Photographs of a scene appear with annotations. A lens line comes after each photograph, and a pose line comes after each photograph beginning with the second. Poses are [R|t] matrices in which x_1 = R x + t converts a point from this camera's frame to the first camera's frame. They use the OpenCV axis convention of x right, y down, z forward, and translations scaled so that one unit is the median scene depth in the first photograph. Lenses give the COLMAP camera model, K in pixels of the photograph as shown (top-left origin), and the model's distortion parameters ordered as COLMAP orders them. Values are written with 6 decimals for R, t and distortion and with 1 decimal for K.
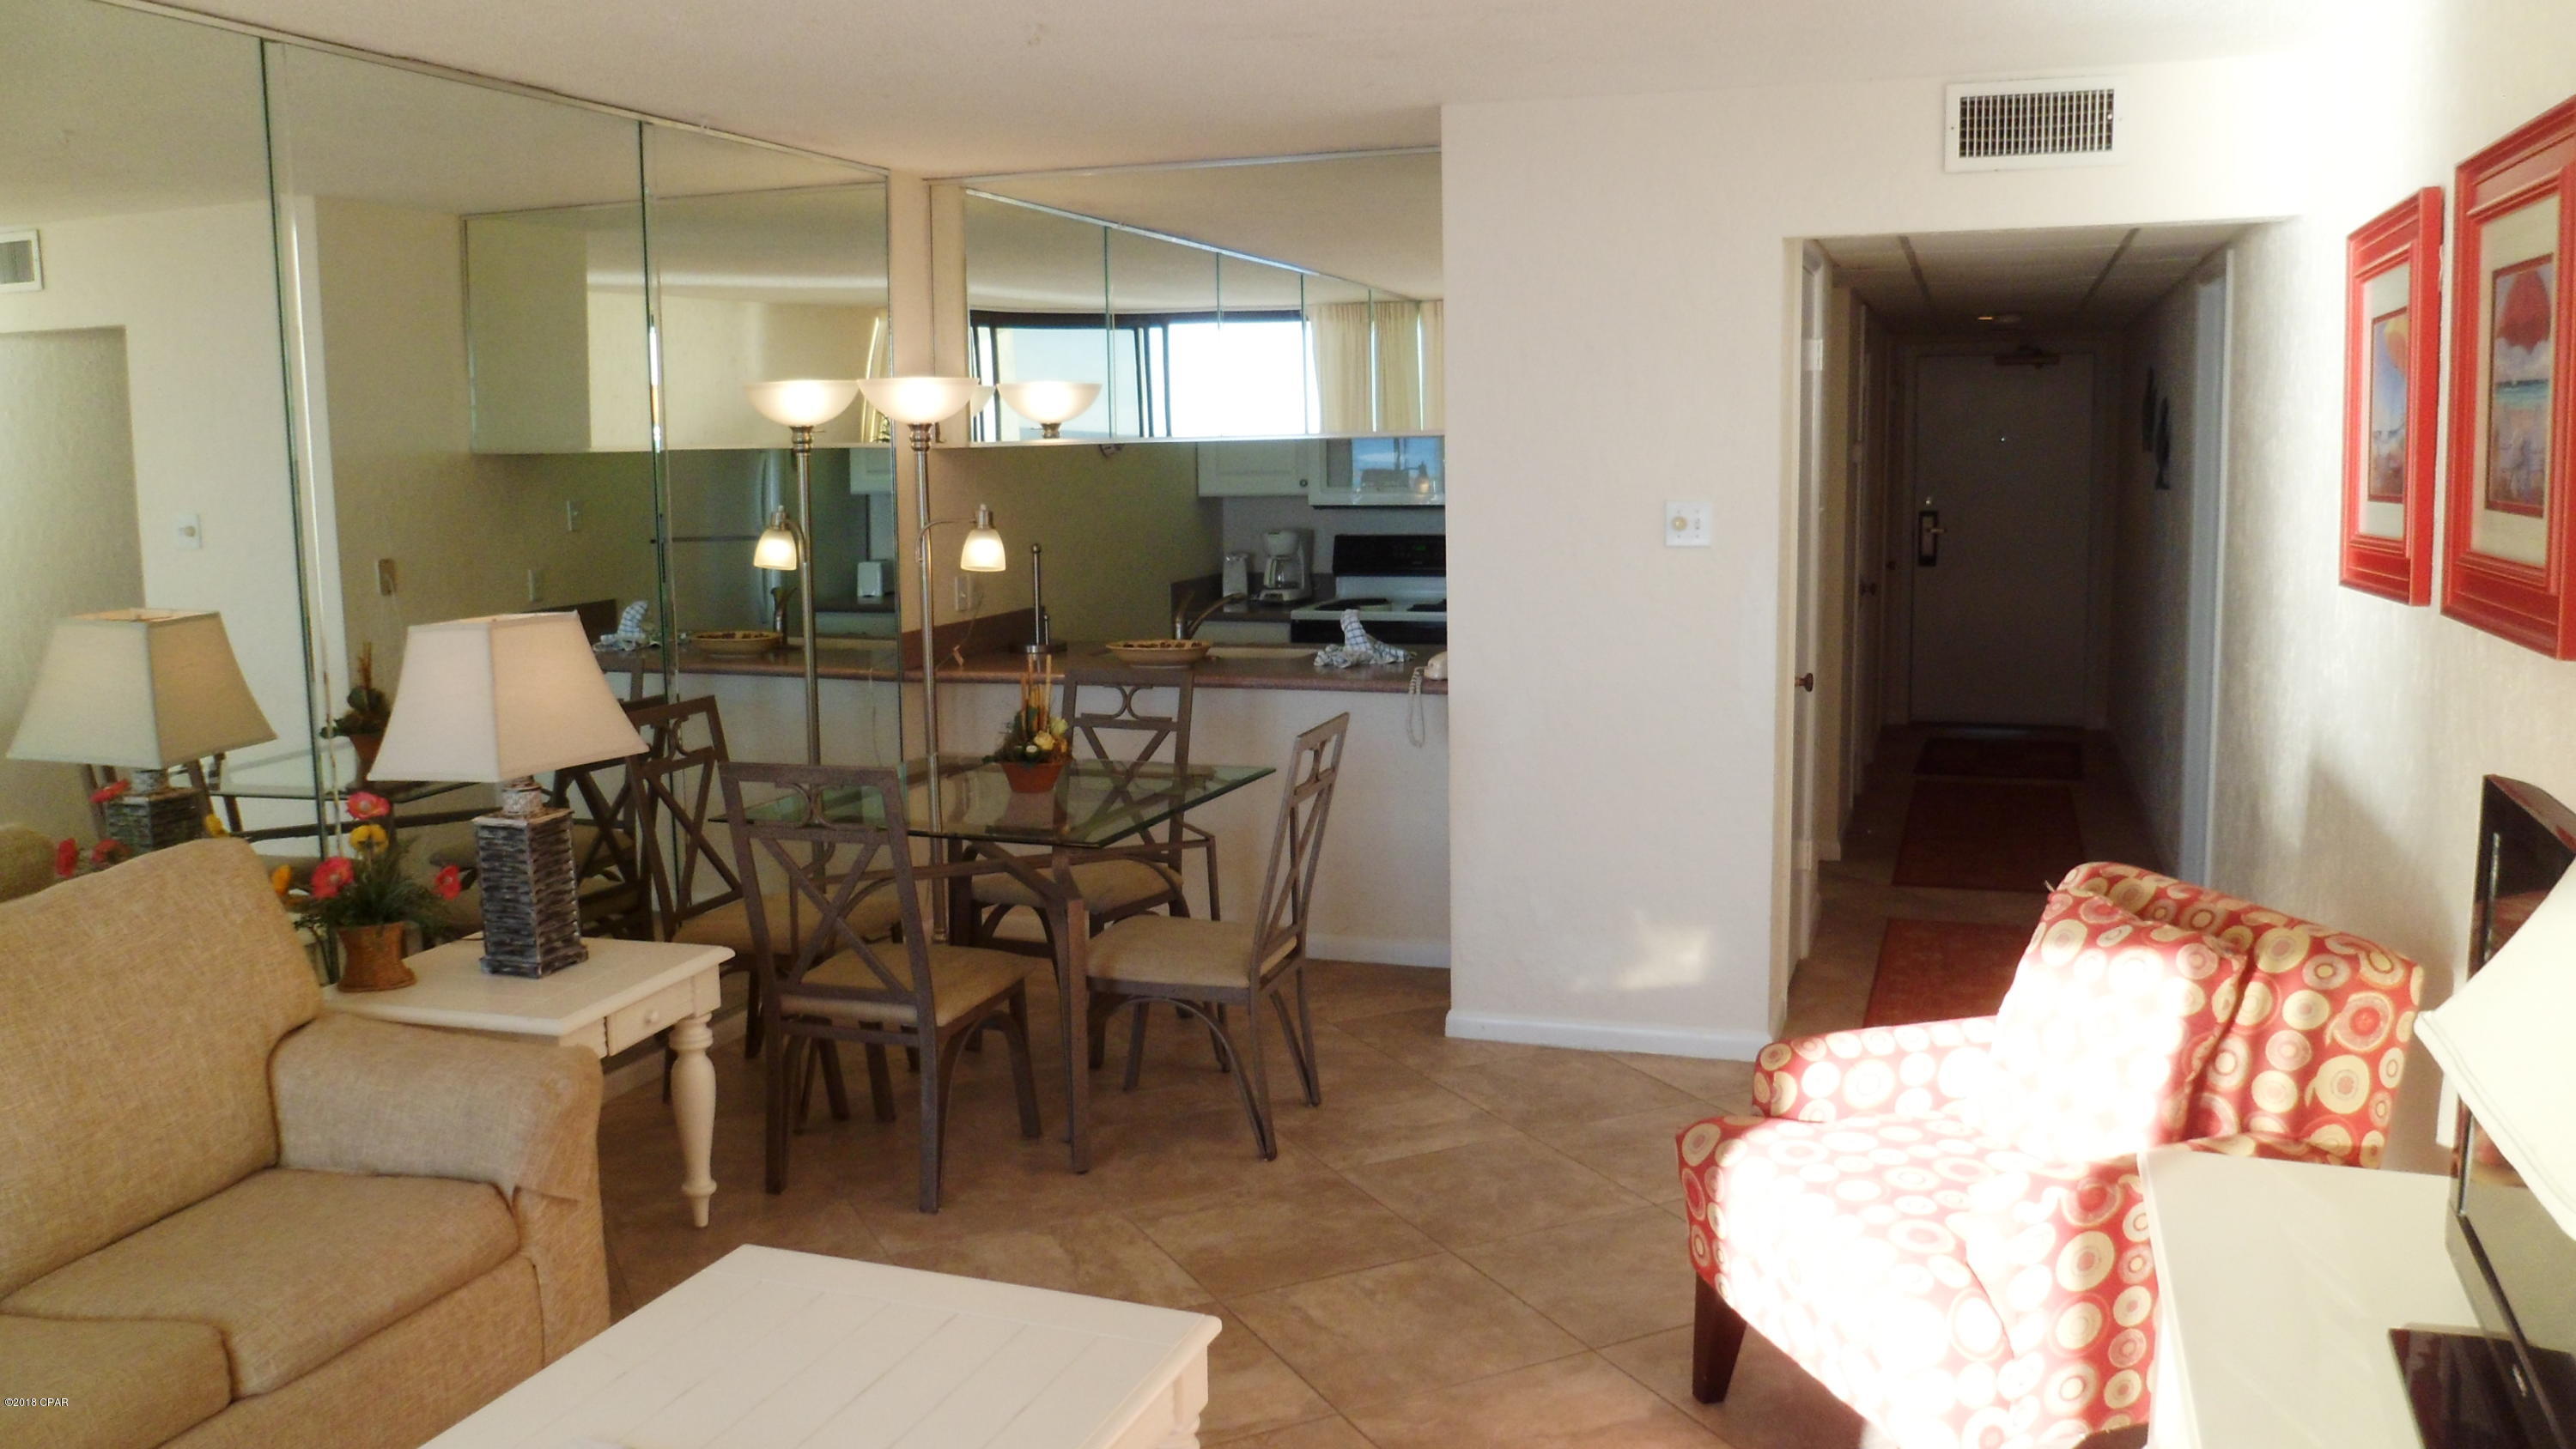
lens RADIAL K [[1973.6, 0, 1286.4], [0, 1973.6, 717.2], [0, 0, 1]] dist [-0.081387, -0.001138]
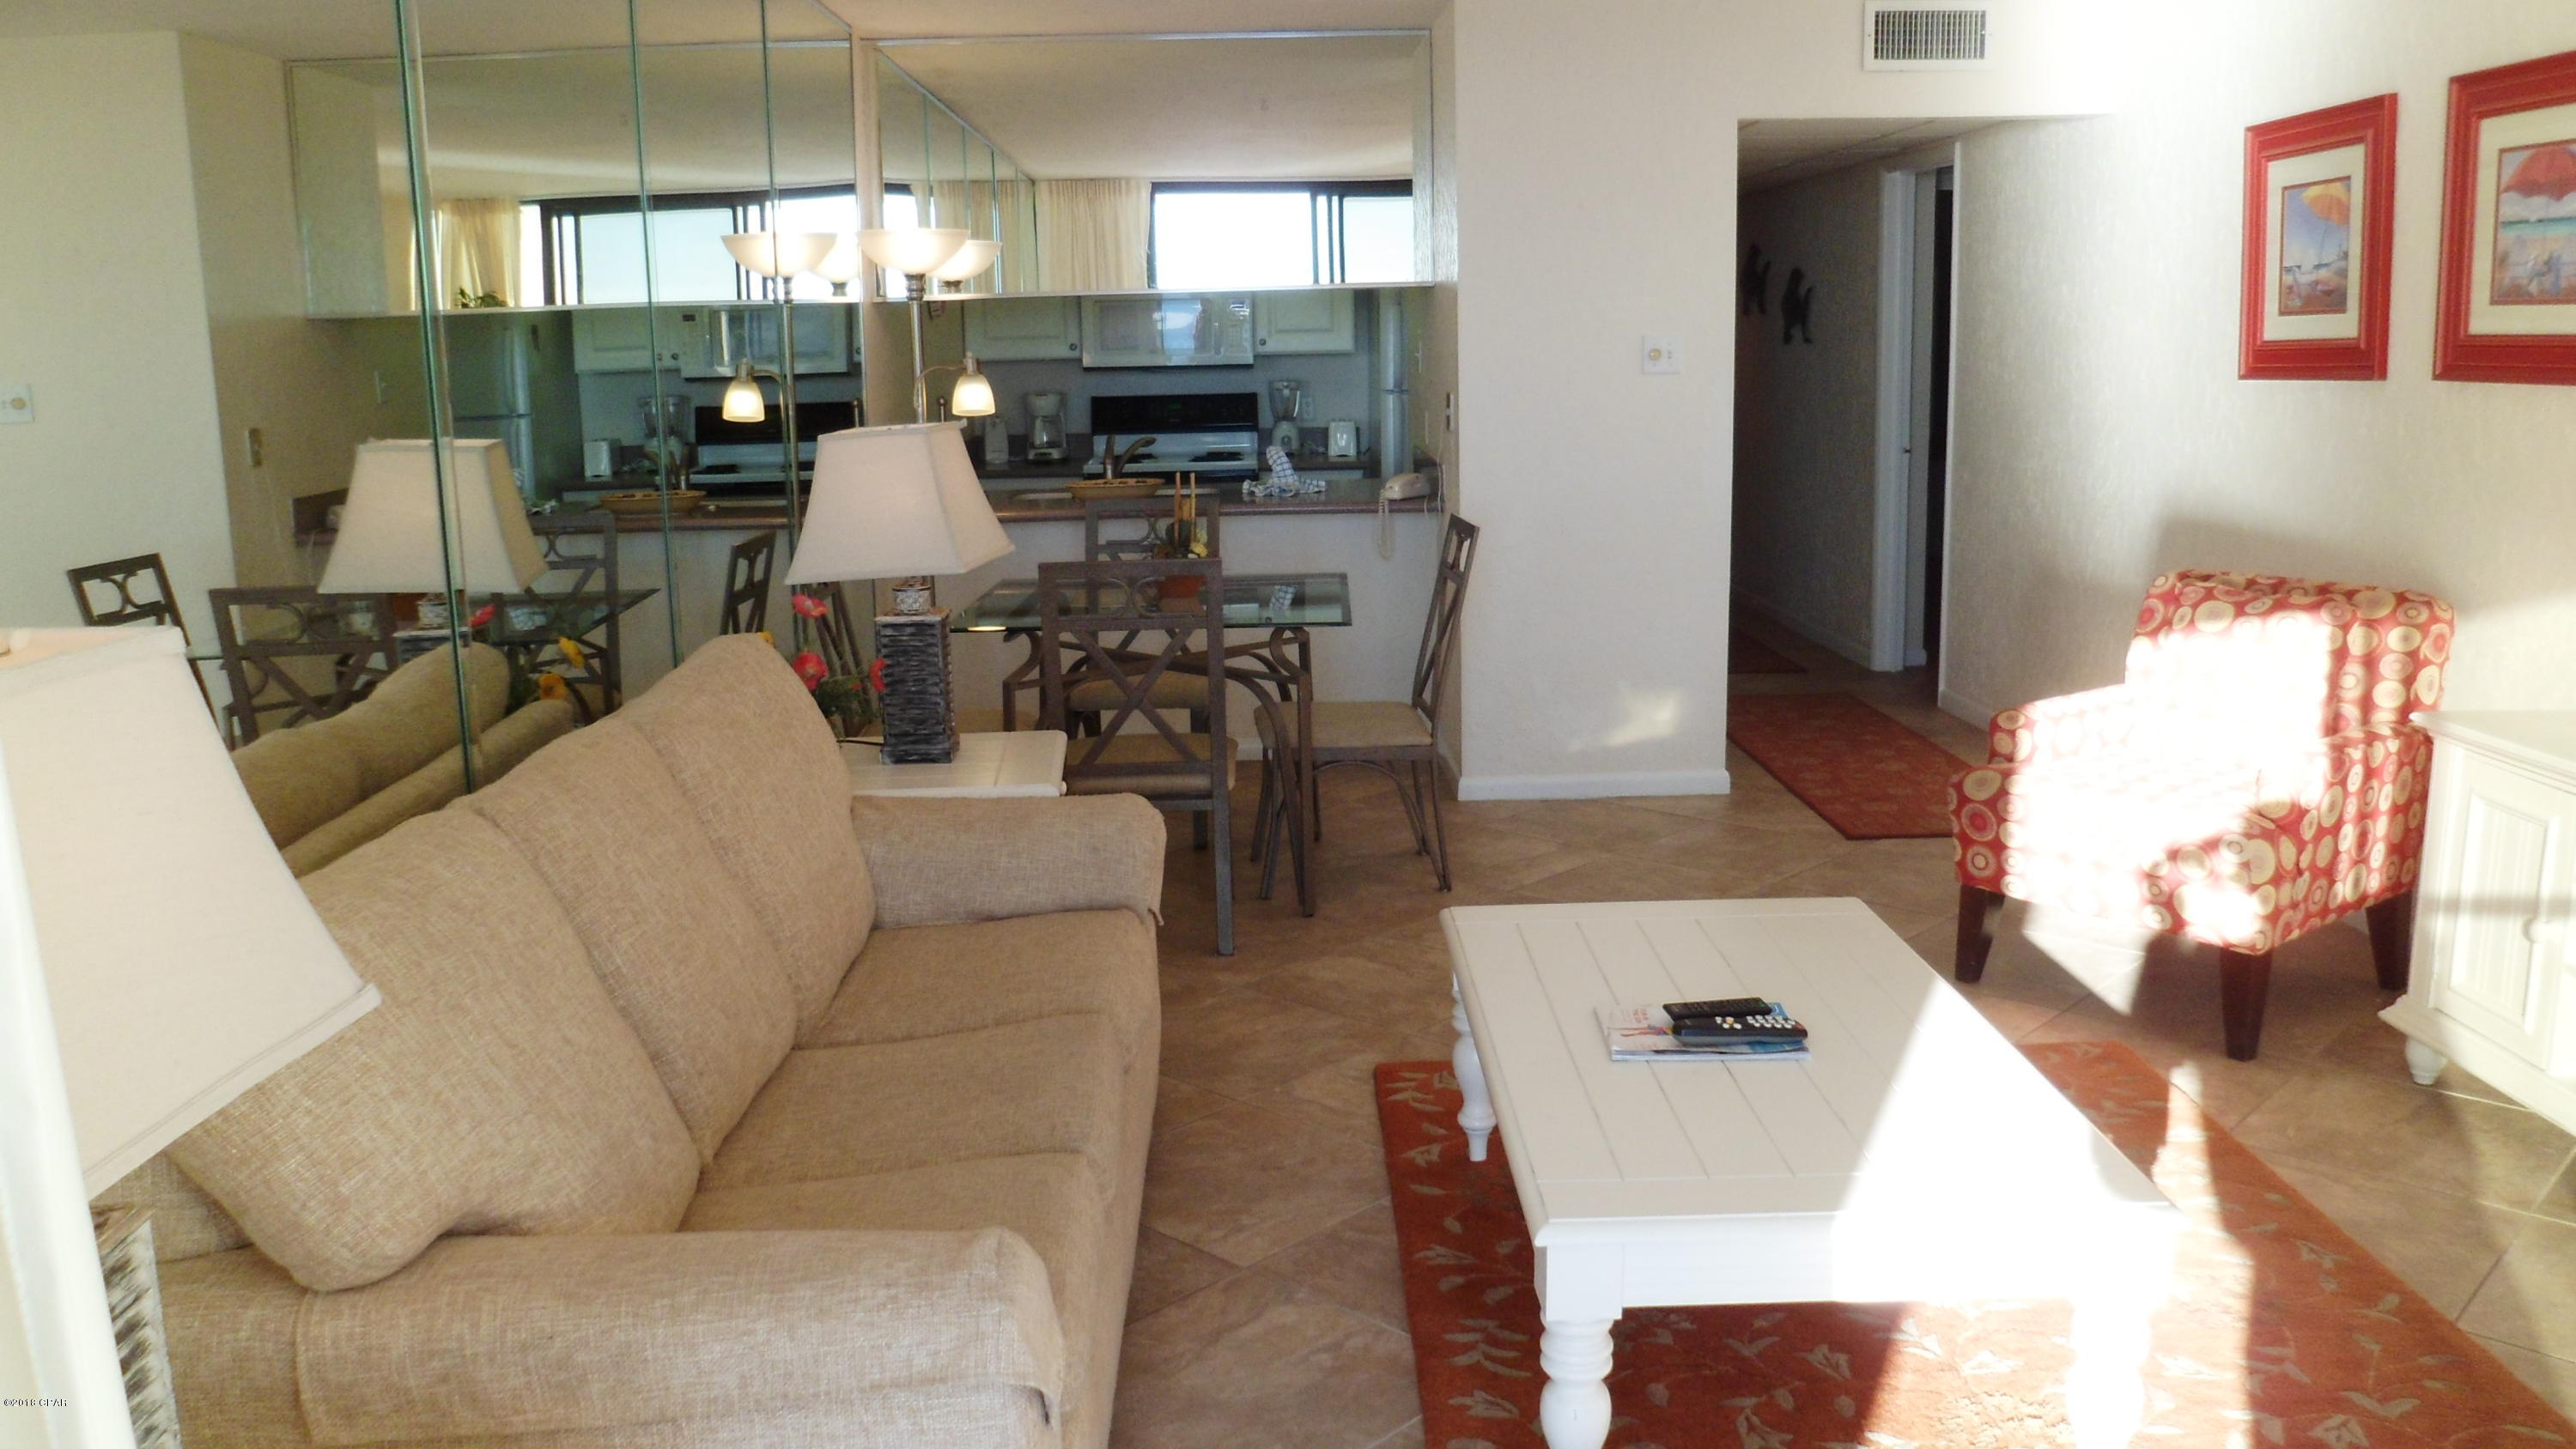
lens RADIAL K [[1973.6, 0, 1286.4], [0, 1973.6, 717.2], [0, 0, 1]] dist [-0.081387, -0.001138]
pose [[0.938684, -0.069491, 0.337704, -0.481240], [0.052900, 0.996908, 0.058097, 0.046542], [-0.340697, -0.036671, 0.939458, -0.073852]]
